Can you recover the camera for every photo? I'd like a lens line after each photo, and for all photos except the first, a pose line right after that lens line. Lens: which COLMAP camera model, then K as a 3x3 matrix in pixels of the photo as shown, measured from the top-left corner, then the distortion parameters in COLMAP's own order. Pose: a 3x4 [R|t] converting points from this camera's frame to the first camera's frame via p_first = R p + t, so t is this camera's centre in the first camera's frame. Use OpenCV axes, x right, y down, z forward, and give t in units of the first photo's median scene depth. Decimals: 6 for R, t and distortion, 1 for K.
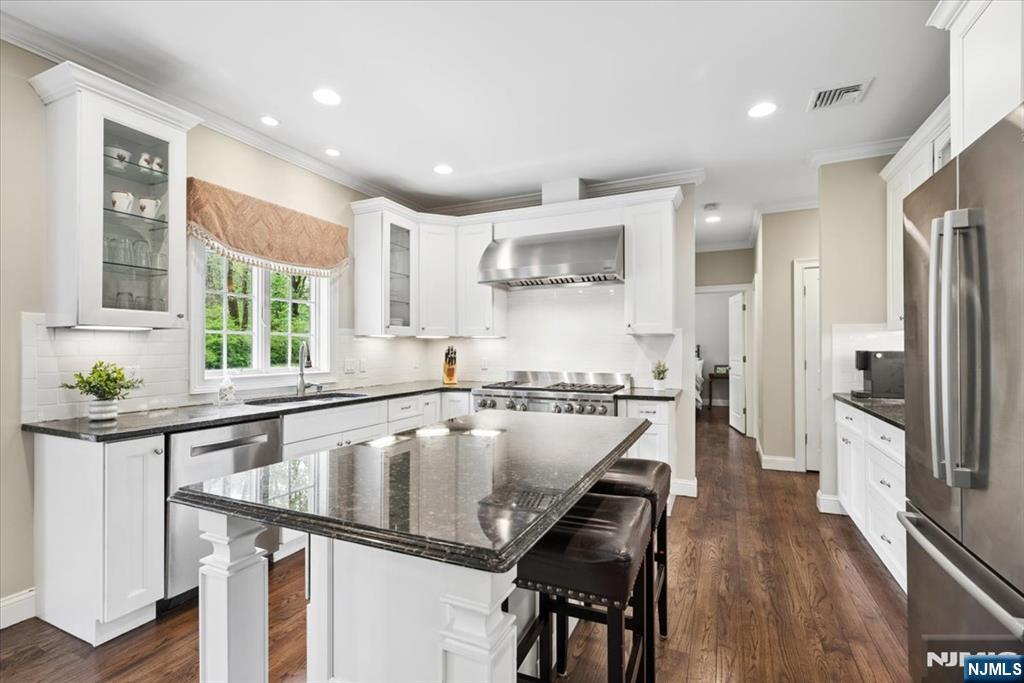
lens RADIAL K [[459.2, 0, 510.8], [0, 459.2, 346.1], [0, 0, 1]] dist [-0.000428, 0.000298]
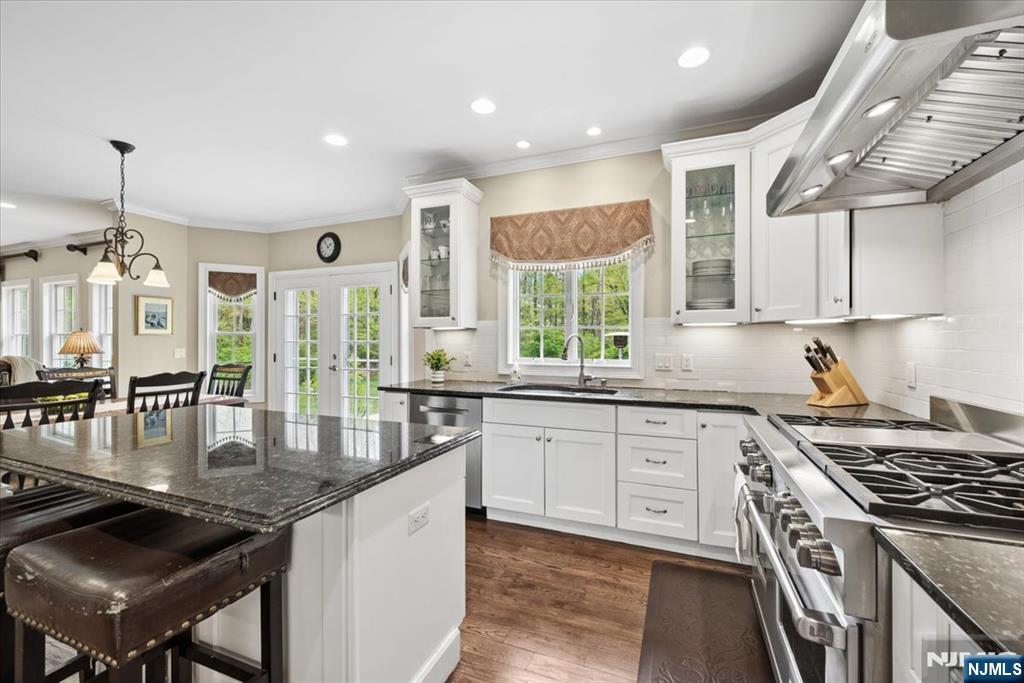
lens RADIAL K [[421.6, 0, 516.3], [0, 421.6, 344.7], [0, 0, 1]] dist [-0.000249, 0.000259]
pose [[0.048595, 0.001987, -0.998817, 0.576592], [-0.002816, 0.999994, 0.001852, 0.014544], [0.998815, 0.002723, 0.048601, 0.999846]]
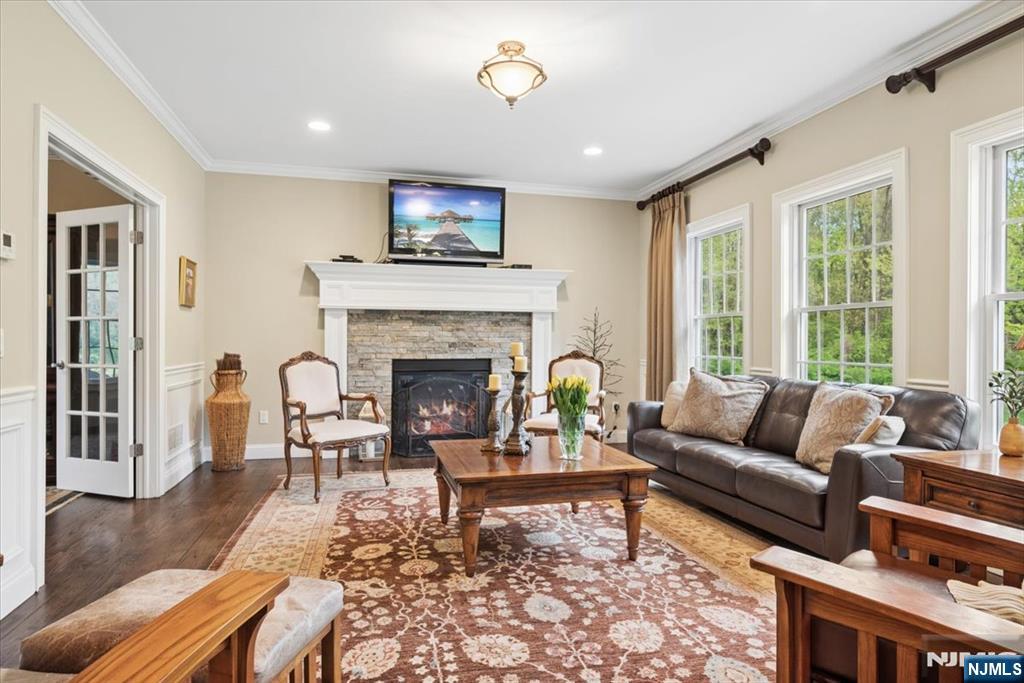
lens RADIAL K [[583.7, 0, 512.0], [0, 583.7, 341.5], [0, 0, 1]] dist [0.004927, 0.000630]
pose [[-0.770991, -0.003557, -0.636837, -0.340419], [-0.002476, 0.999994, -0.002588, 0.057077], [0.636842, -0.000418, -0.770994, -0.749858]]
